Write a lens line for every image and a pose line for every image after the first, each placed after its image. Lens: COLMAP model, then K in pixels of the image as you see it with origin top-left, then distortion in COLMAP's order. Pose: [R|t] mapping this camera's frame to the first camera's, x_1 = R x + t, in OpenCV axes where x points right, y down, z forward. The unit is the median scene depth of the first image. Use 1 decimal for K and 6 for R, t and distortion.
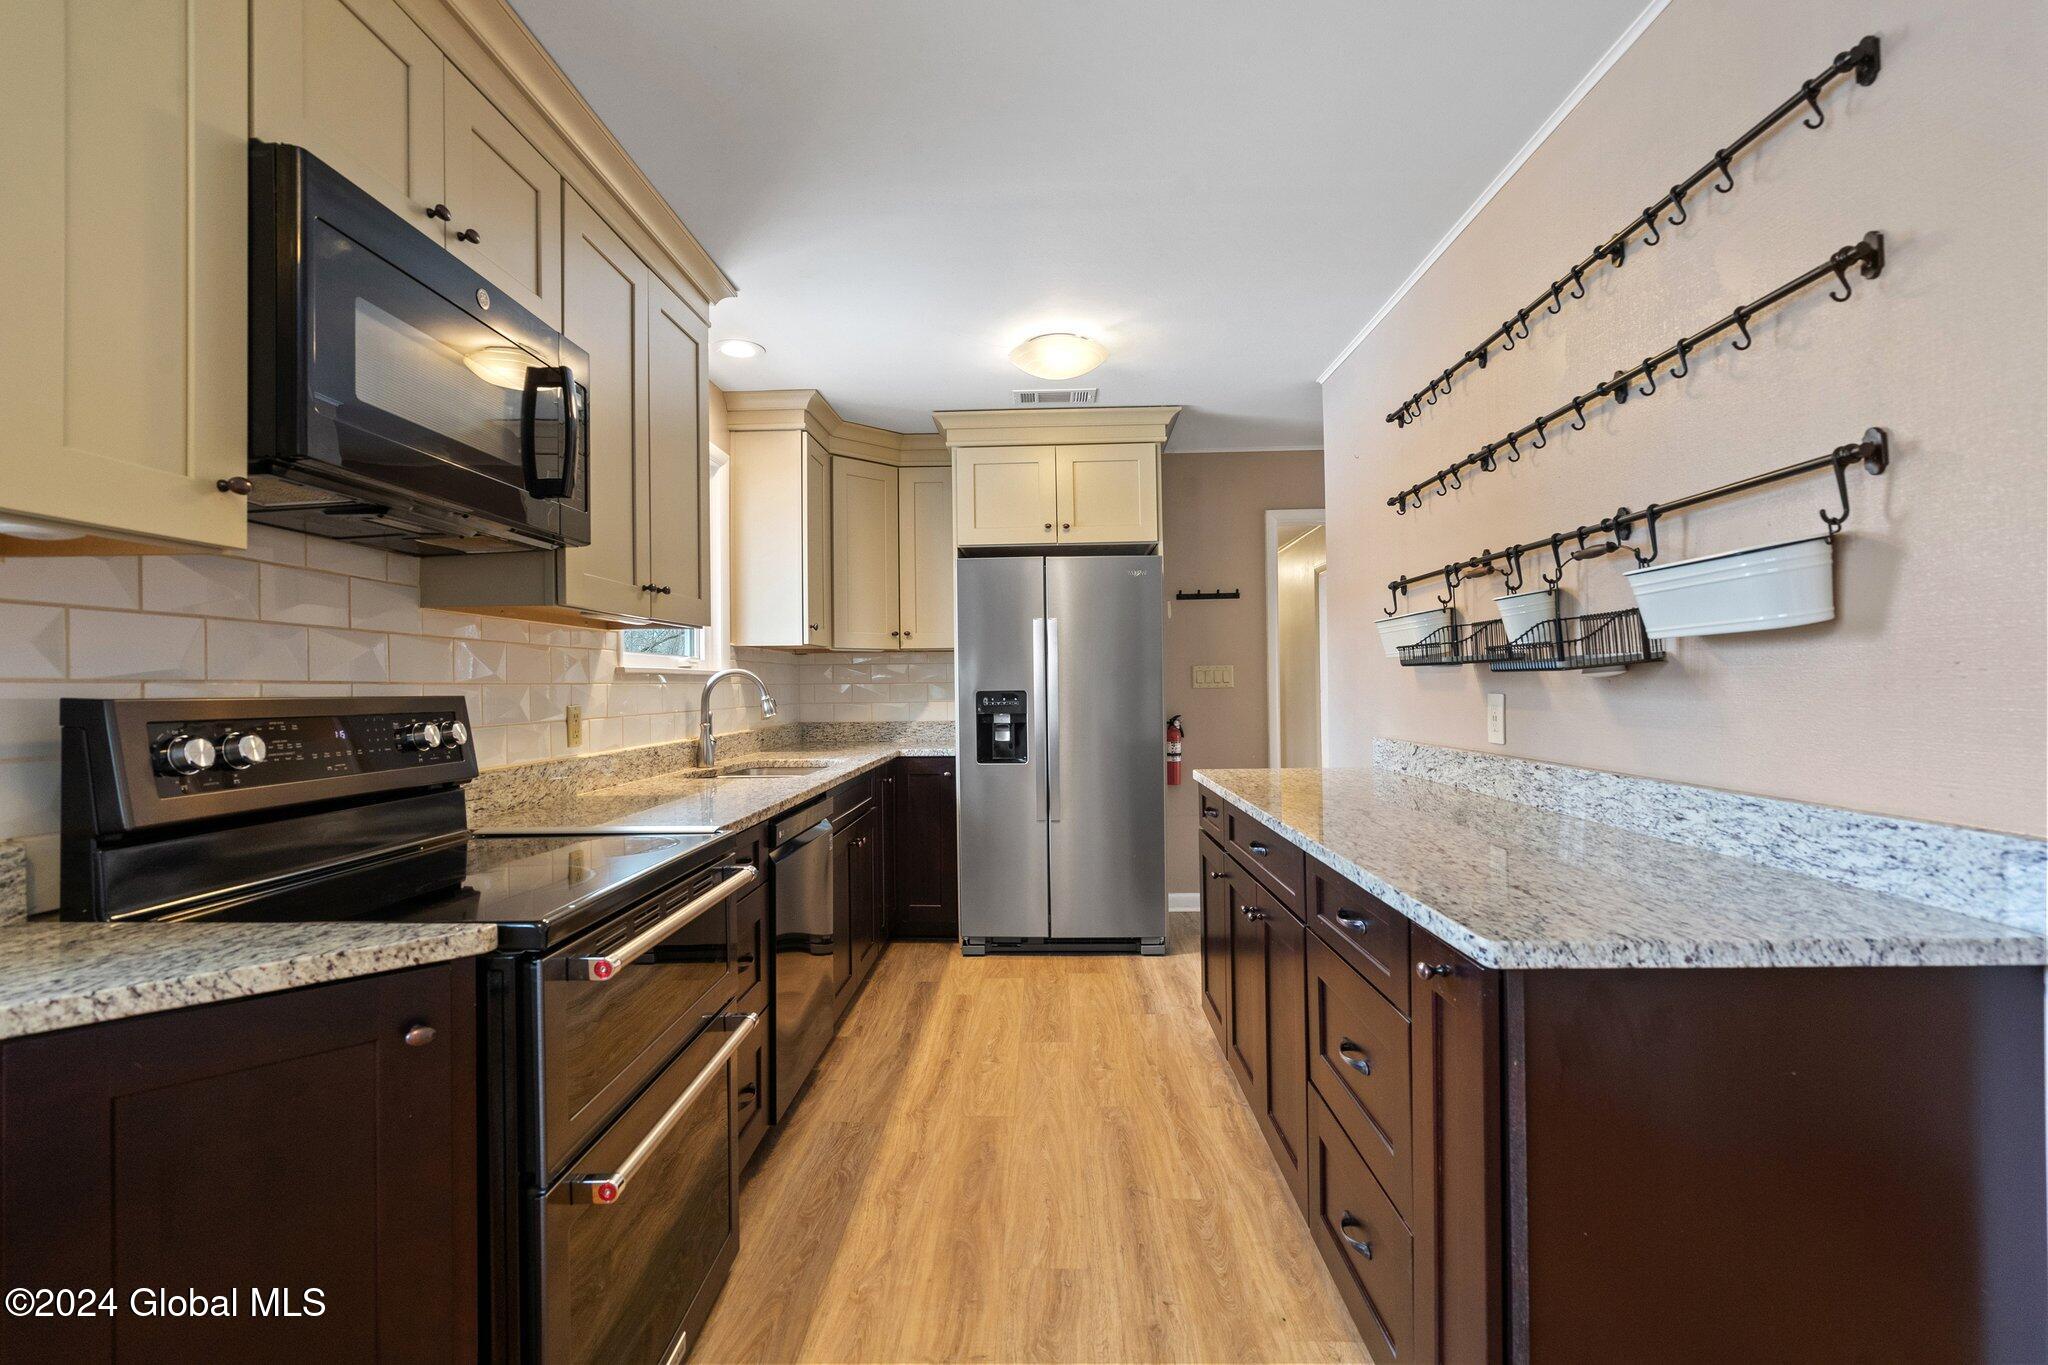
lens RADIAL K [[919.3, 0, 1015.3], [0, 919.3, 682.3], [0, 0, 1]] dist [-0.007451, 0.003141]
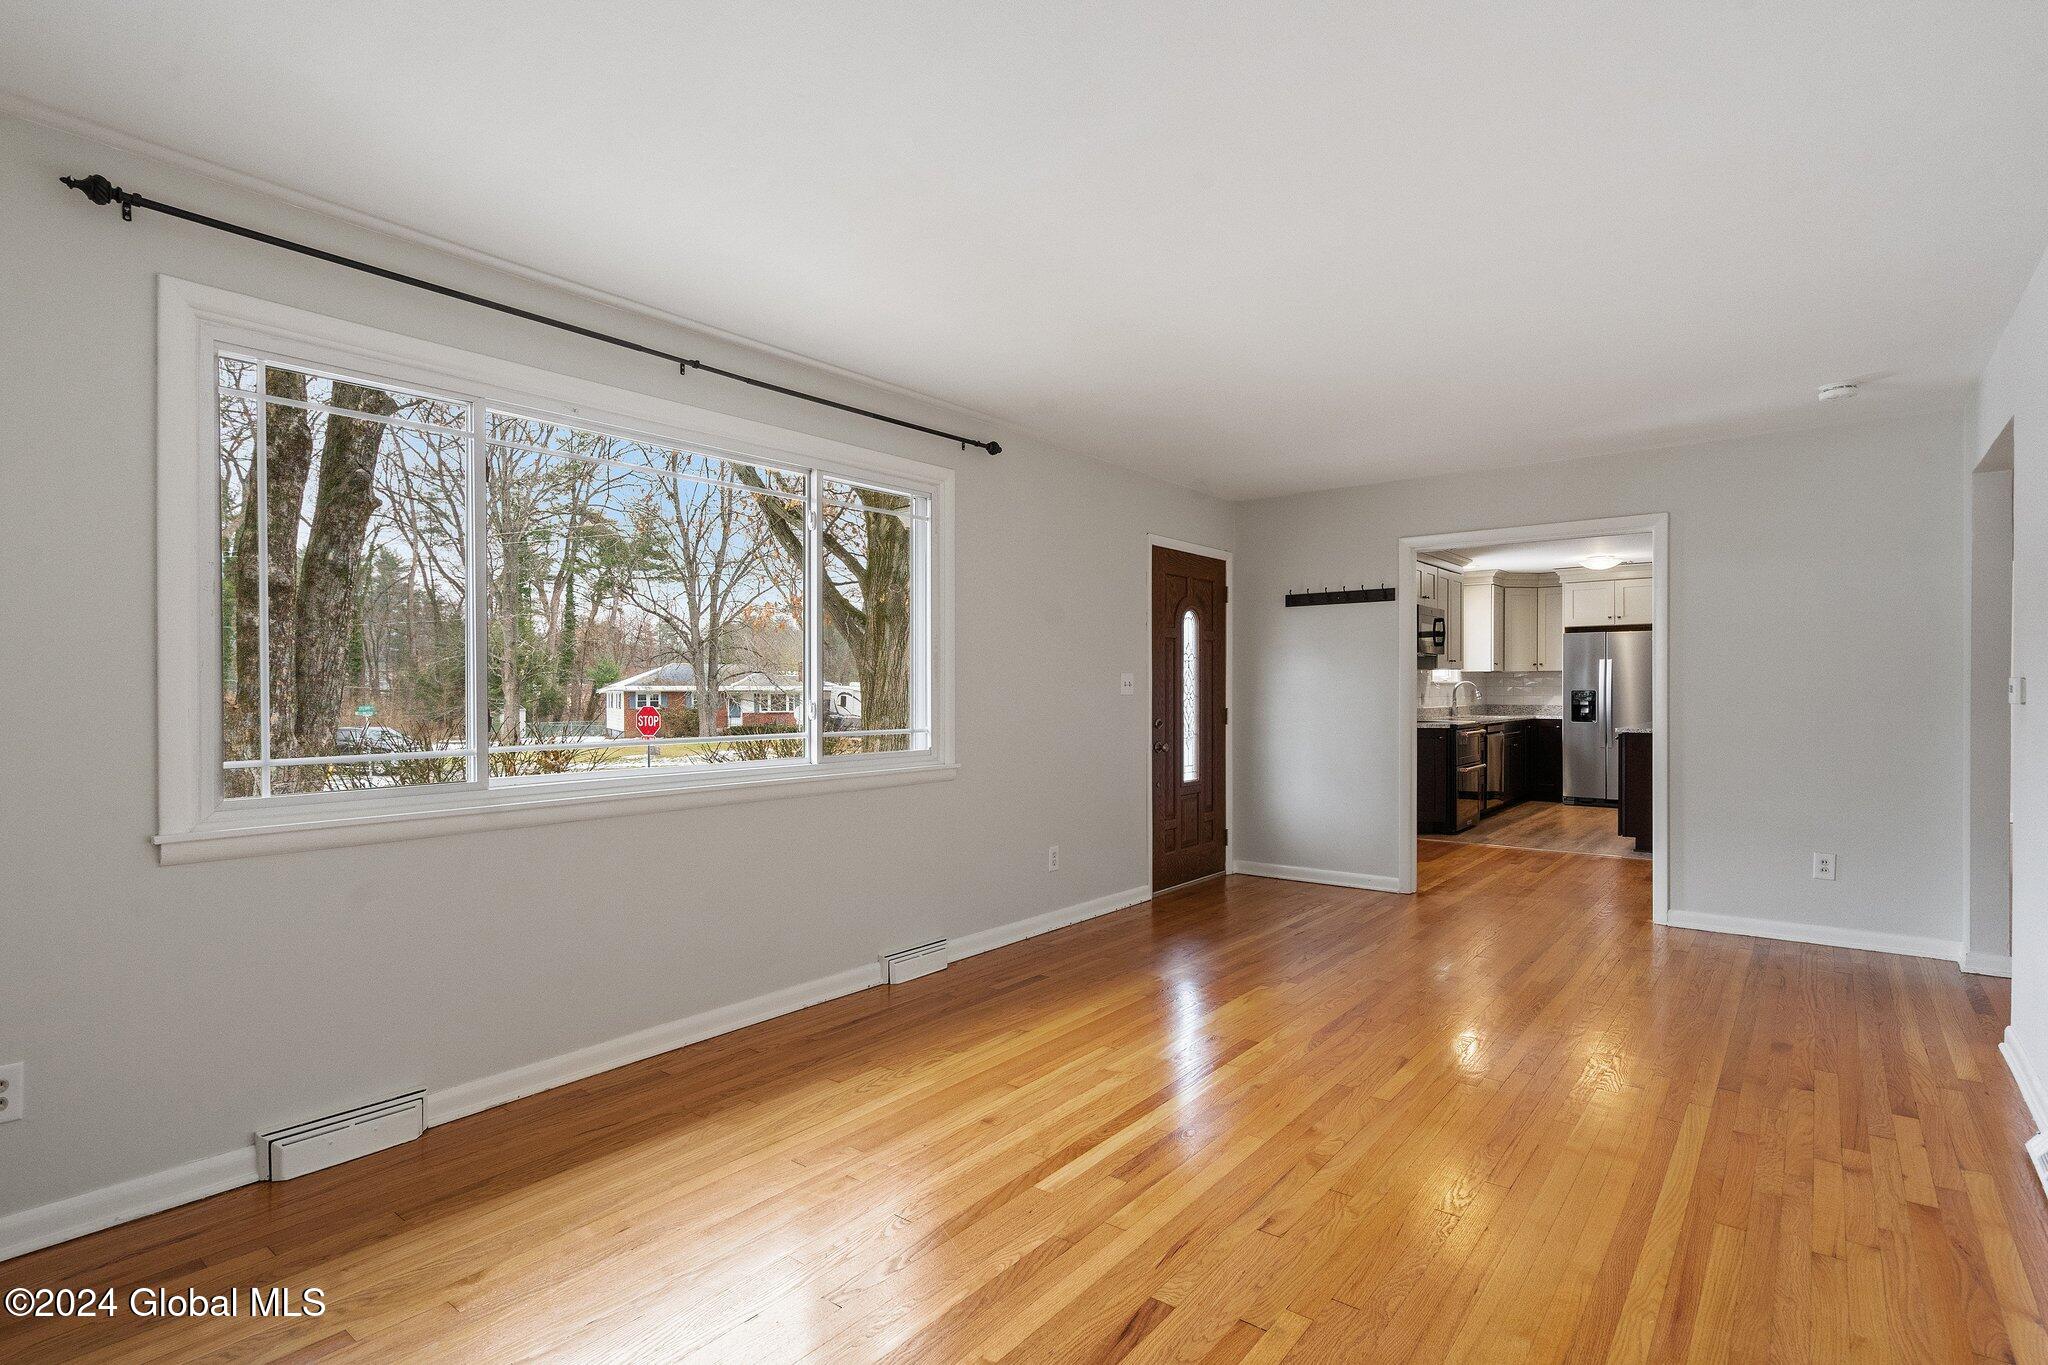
lens RADIAL K [[1011.6, 0, 1024.7], [0, 1011.6, 688.4], [0, 0, 1]] dist [0.003745, 0.001485]
pose [[0.806811, 0.009509, -0.590733, 0.724347], [-0.004493, 0.999940, 0.009960, -0.032376], [0.590793, -0.005381, 0.806806, -3.847860]]
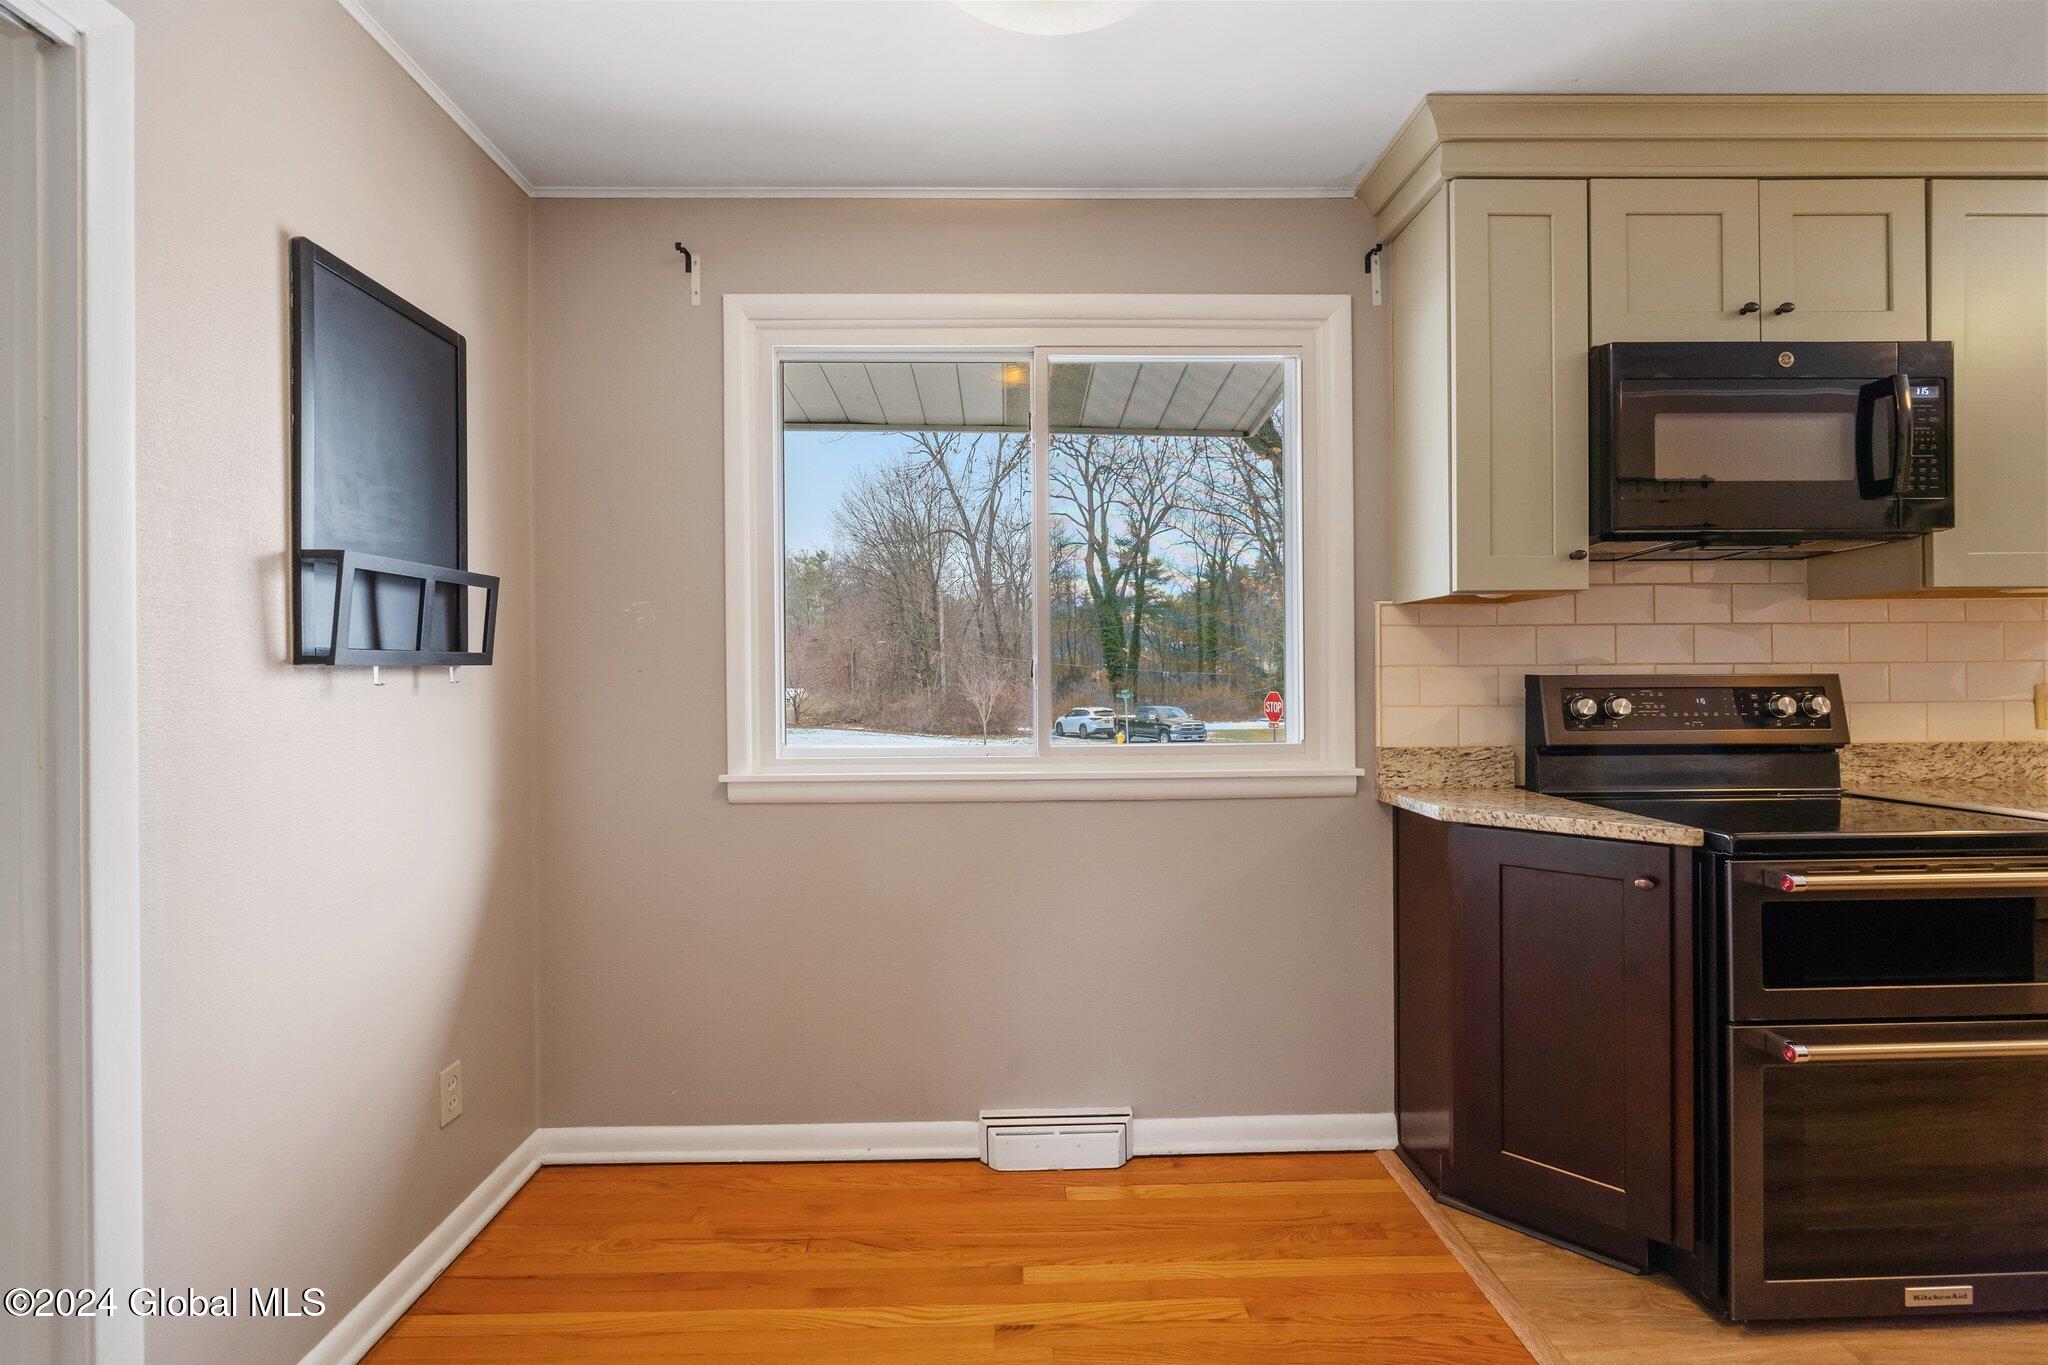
lens RADIAL K [[919.3, 0, 1017.2], [0, 919.3, 680.0], [0, 0, 1]] dist [-0.007451, 0.003141]
pose [[0.054521, 0.010167, -0.998461, 0.530586], [0.014089, 0.999841, 0.010950, -0.005048], [0.998413, -0.014665, 0.054369, -0.110504]]
